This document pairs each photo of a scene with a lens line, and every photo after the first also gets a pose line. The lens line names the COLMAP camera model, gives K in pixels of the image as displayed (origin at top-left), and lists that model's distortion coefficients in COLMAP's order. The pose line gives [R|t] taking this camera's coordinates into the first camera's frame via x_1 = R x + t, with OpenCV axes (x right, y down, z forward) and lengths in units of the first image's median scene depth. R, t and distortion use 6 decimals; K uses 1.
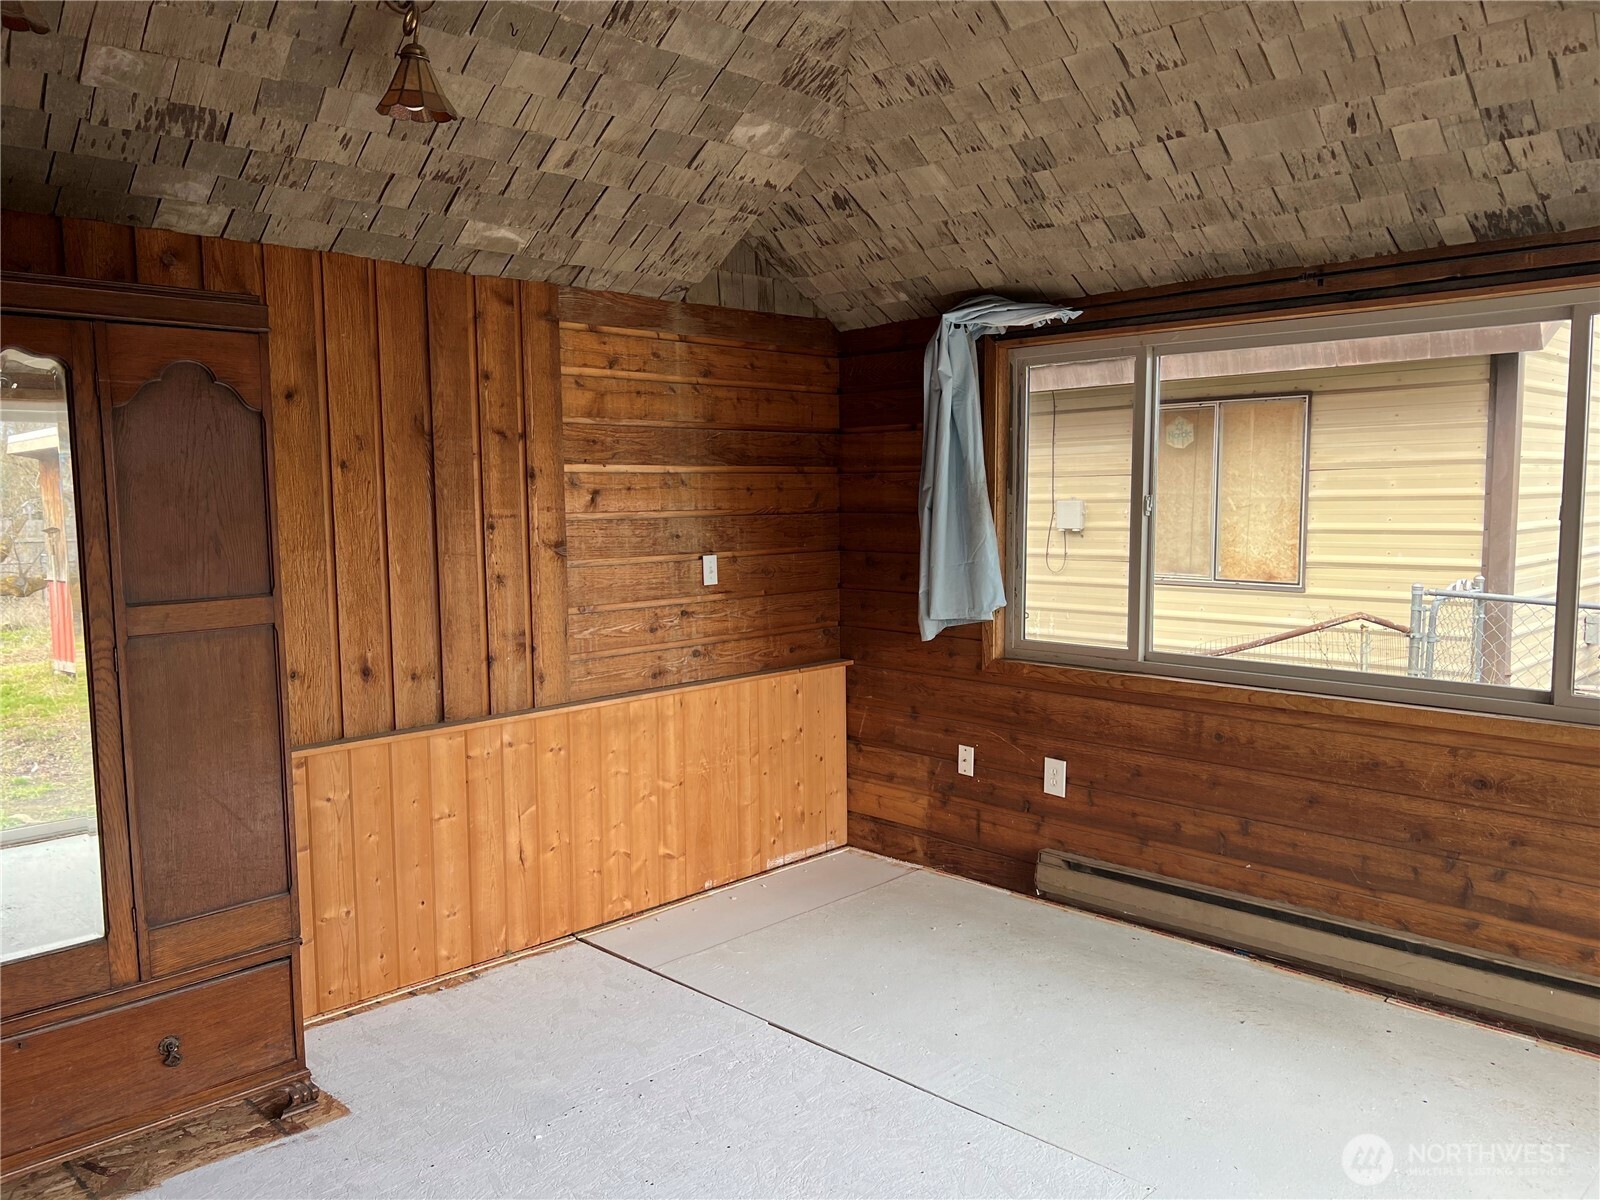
lens RADIAL K [[1215.3, 0, 796.7], [0, 1215.3, 602.5], [0, 0, 1]] dist [0.071773, -0.057479]
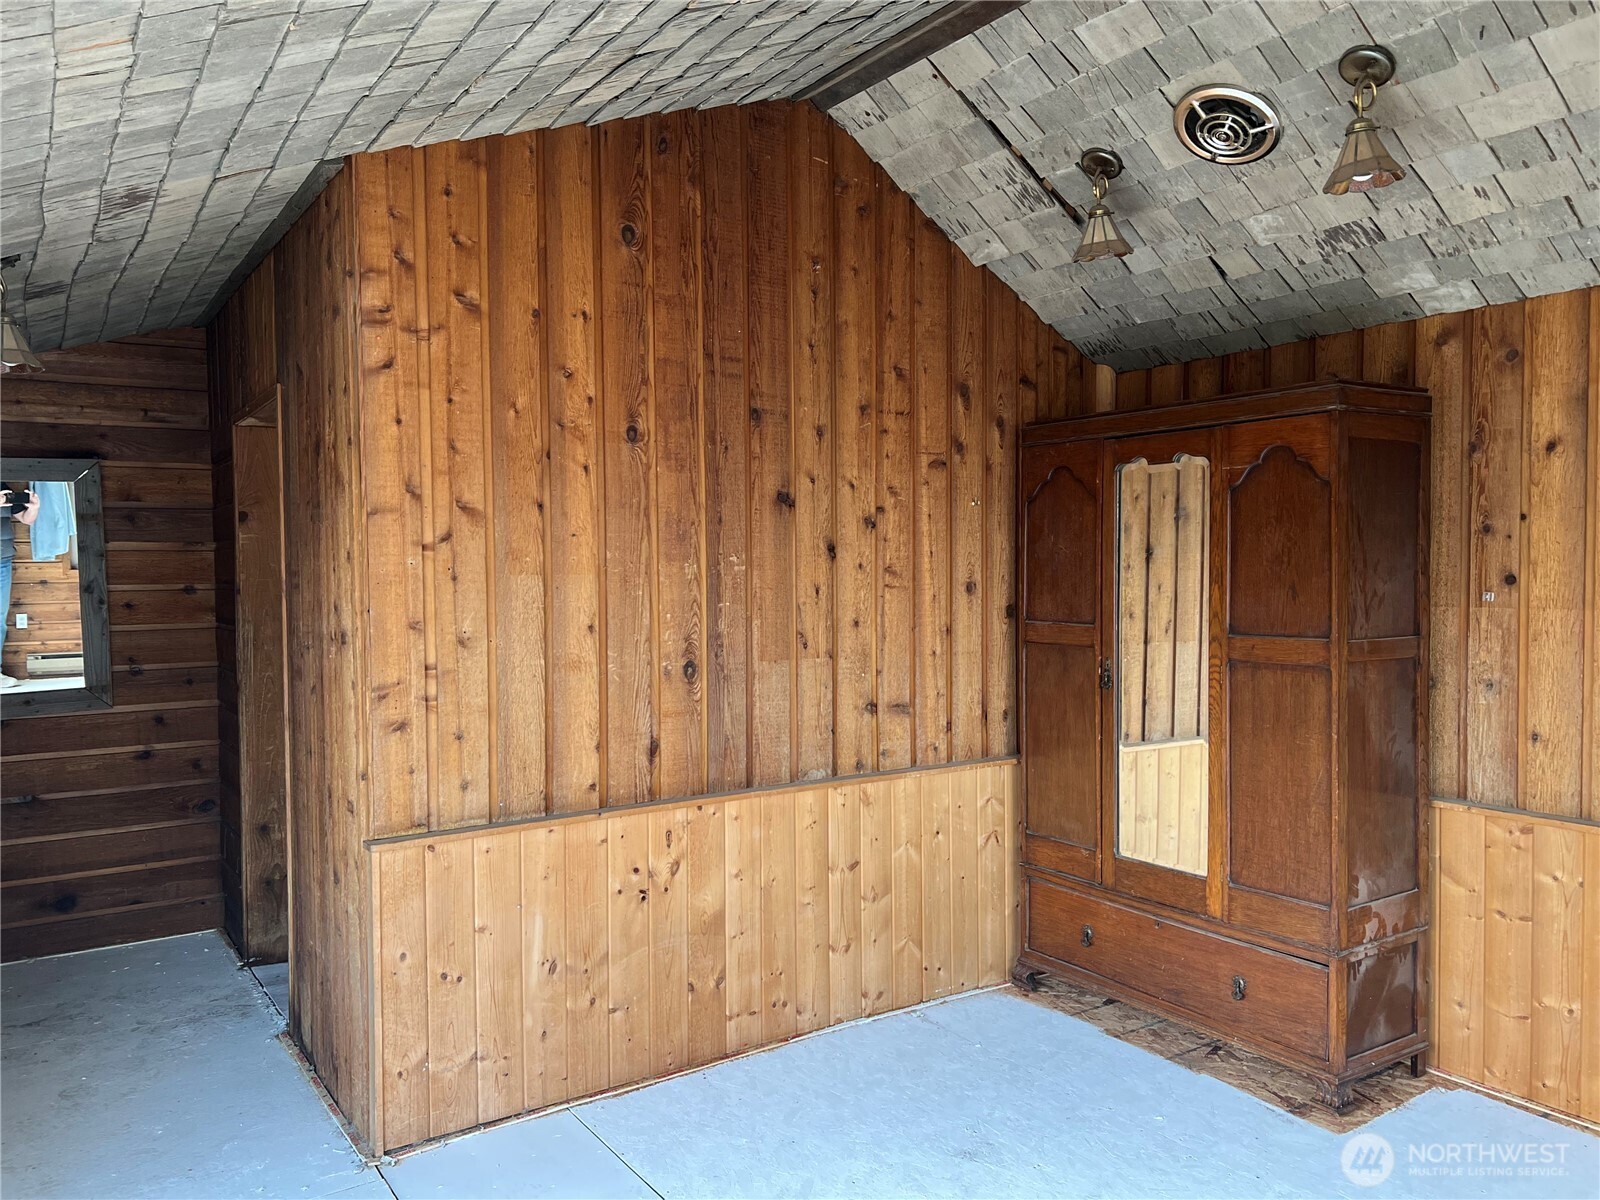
lens RADIAL K [[1215.3, 0, 796.5], [0, 1215.3, 604.1], [0, 0, 1]] dist [0.071773, -0.057479]
pose [[-0.193000, 0.043570, -0.980231, 0.728354], [-0.082644, 0.994742, 0.060487, -0.062051], [0.977712, 0.092684, -0.188384, 0.685897]]
